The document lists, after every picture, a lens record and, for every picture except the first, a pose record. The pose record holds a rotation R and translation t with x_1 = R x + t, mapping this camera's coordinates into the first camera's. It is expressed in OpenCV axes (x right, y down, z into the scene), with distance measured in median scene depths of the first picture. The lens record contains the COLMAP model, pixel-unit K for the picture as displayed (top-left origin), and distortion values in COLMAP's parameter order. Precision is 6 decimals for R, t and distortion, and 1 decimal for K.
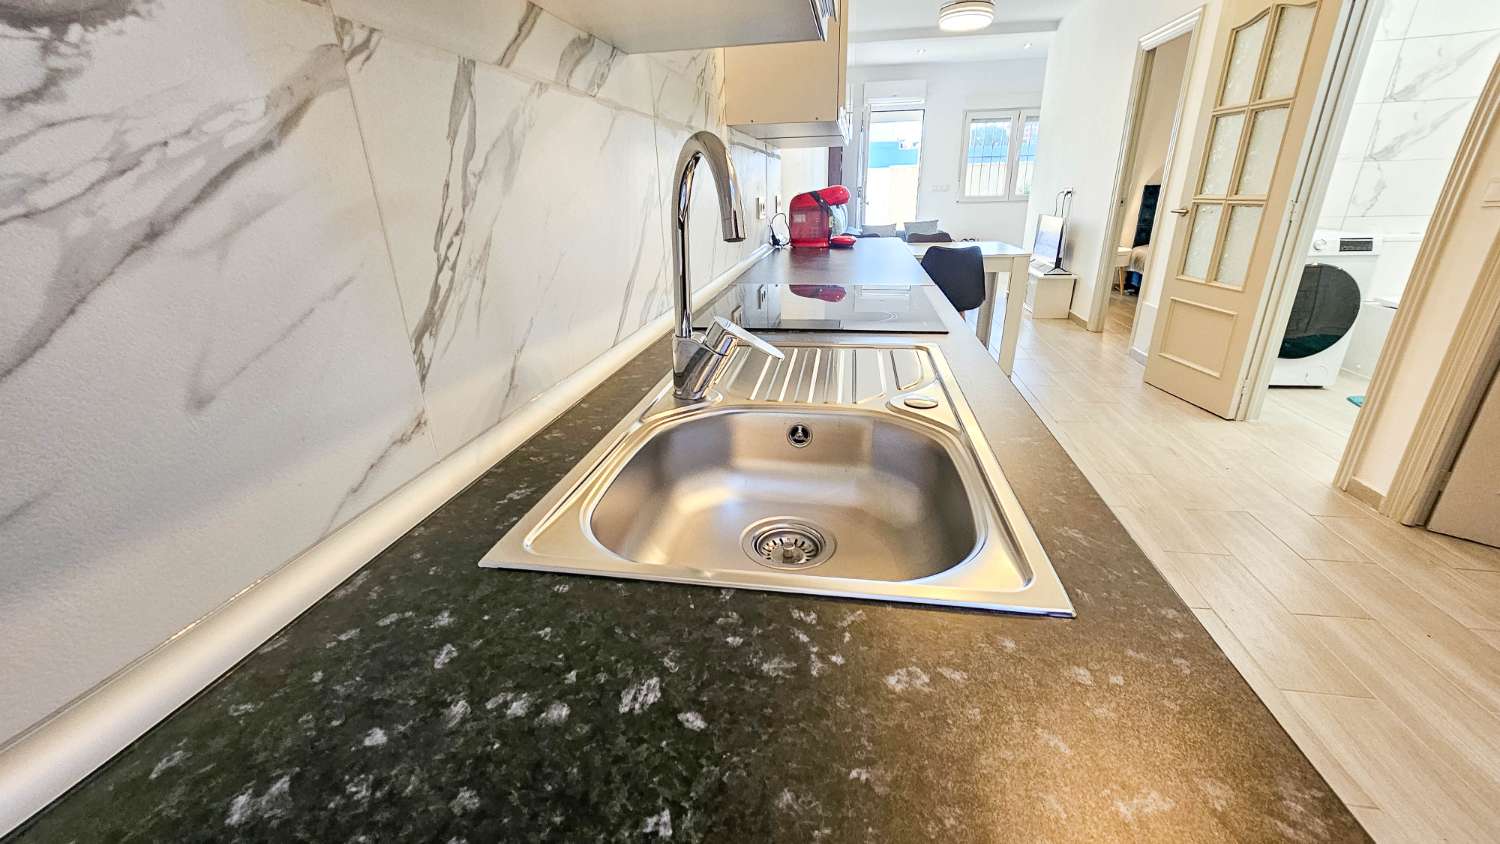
lens RADIAL K [[613.8, 0, 742.0], [0, 613.8, 428.5], [0, 0, 1]] dist [-0.017245, 0.008812]
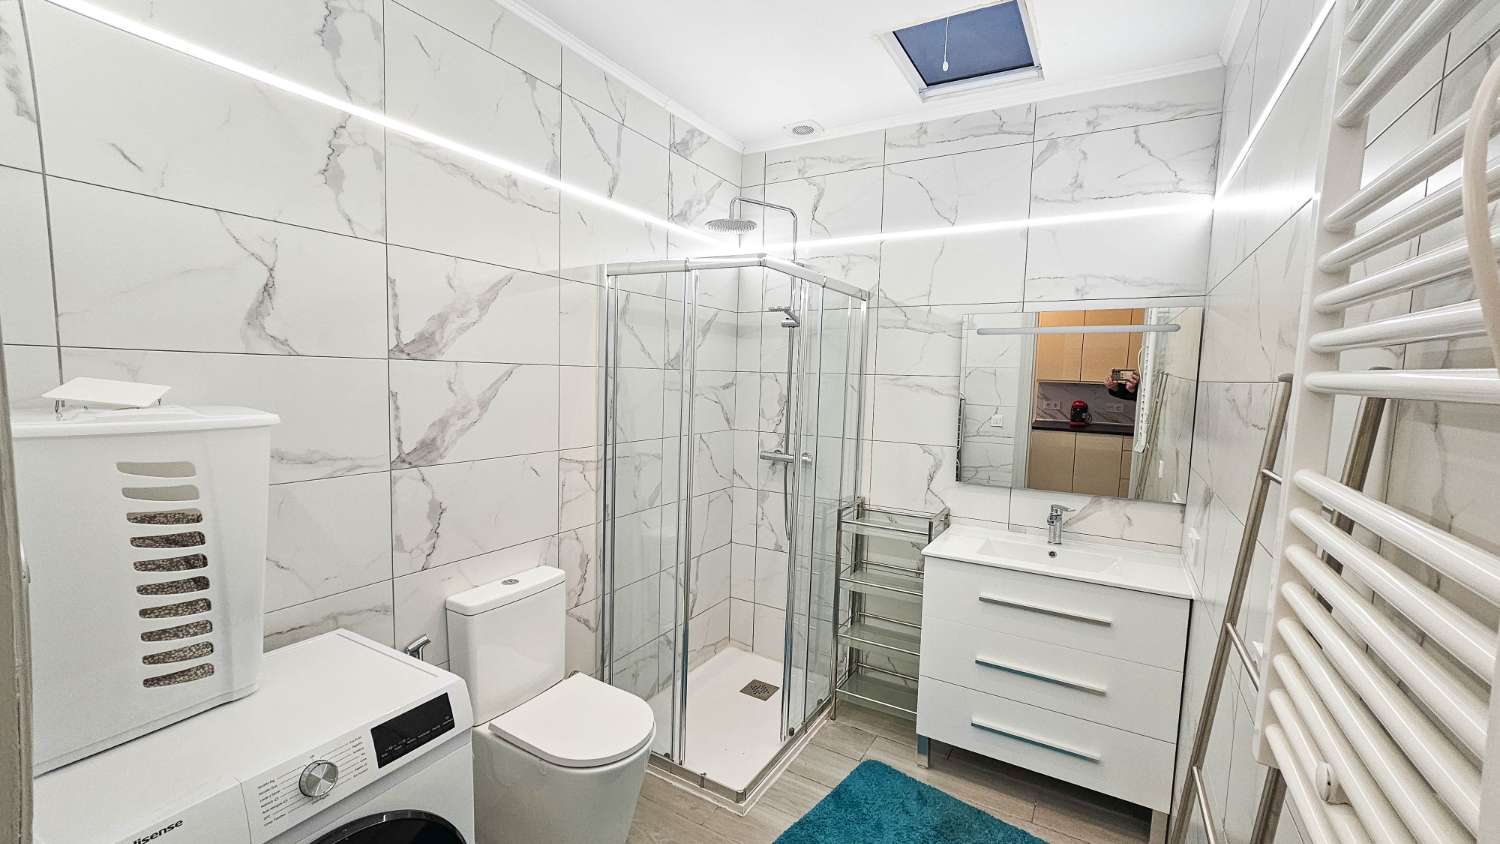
lens RADIAL K [[611.9, 0, 743.1], [0, 611.9, 427.4], [0, 0, 1]] dist [-0.023284, 0.012857]
pose [[0.362091, -0.039445, 0.931308, 0.808909], [0.308783, 0.947769, -0.079912, -0.412651], [-0.879513, 0.316508, 0.355359, 0.691168]]
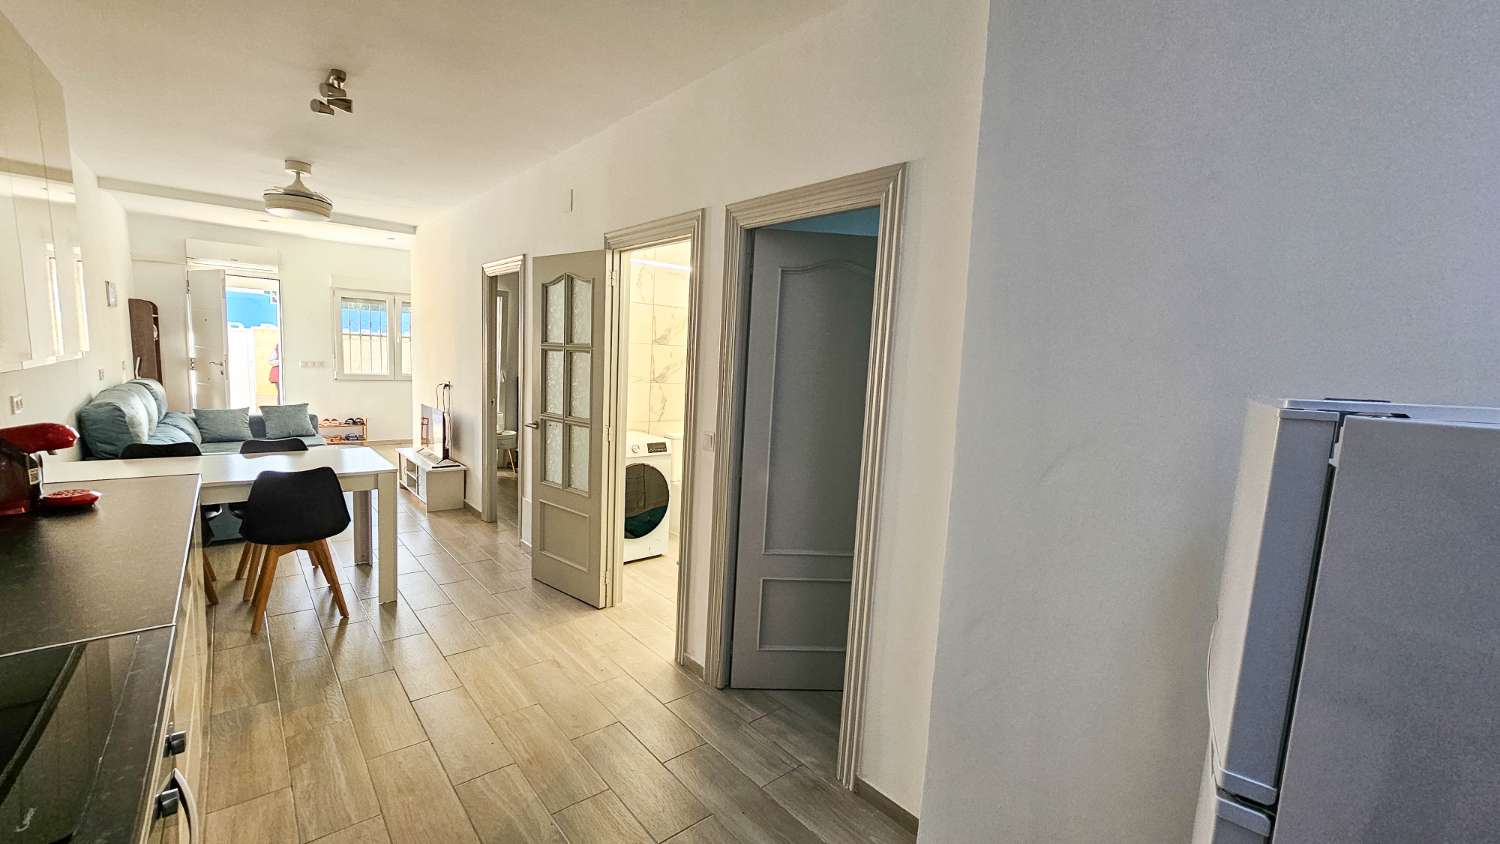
lens RADIAL K [[611.9, 0, 743.1], [0, 611.9, 427.4], [0, 0, 1]] dist [-0.023284, 0.012857]
pose [[0.641594, -0.033303, 0.766321, 0.131947], [0.214726, 0.966911, -0.137756, -0.133939], [-0.736376, 0.252932, 0.627515, 0.029547]]
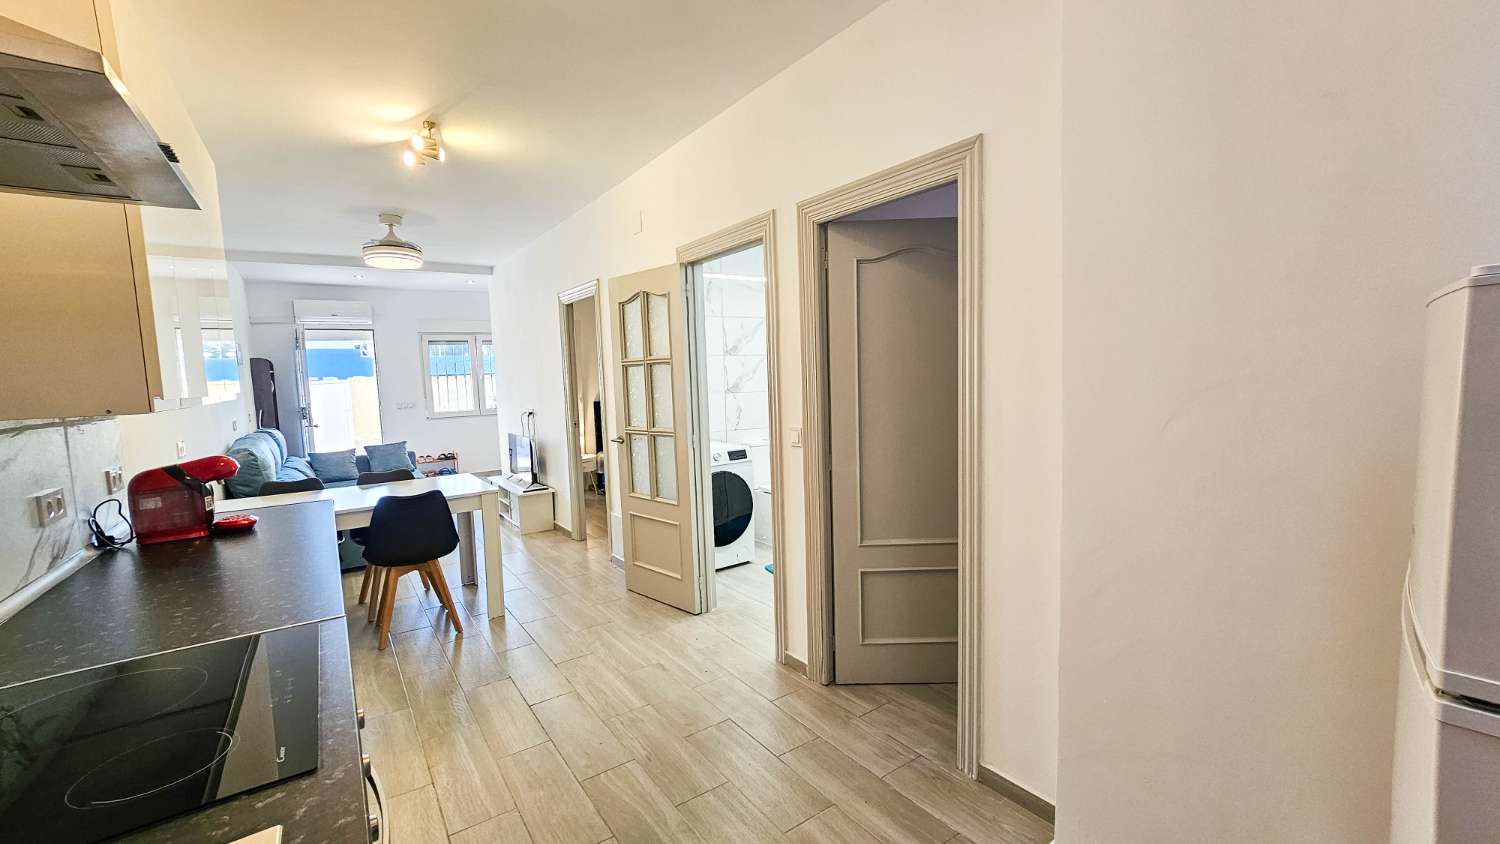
lens RADIAL K [[613.8, 0, 742.0], [0, 613.8, 428.5], [0, 0, 1]] dist [-0.017245, 0.008812]
pose [[0.715228, -0.063350, 0.696014, 0.097528], [0.268643, 0.944293, -0.190110, -0.108559], [-0.645198, 0.322951, 0.692403, 0.053948]]
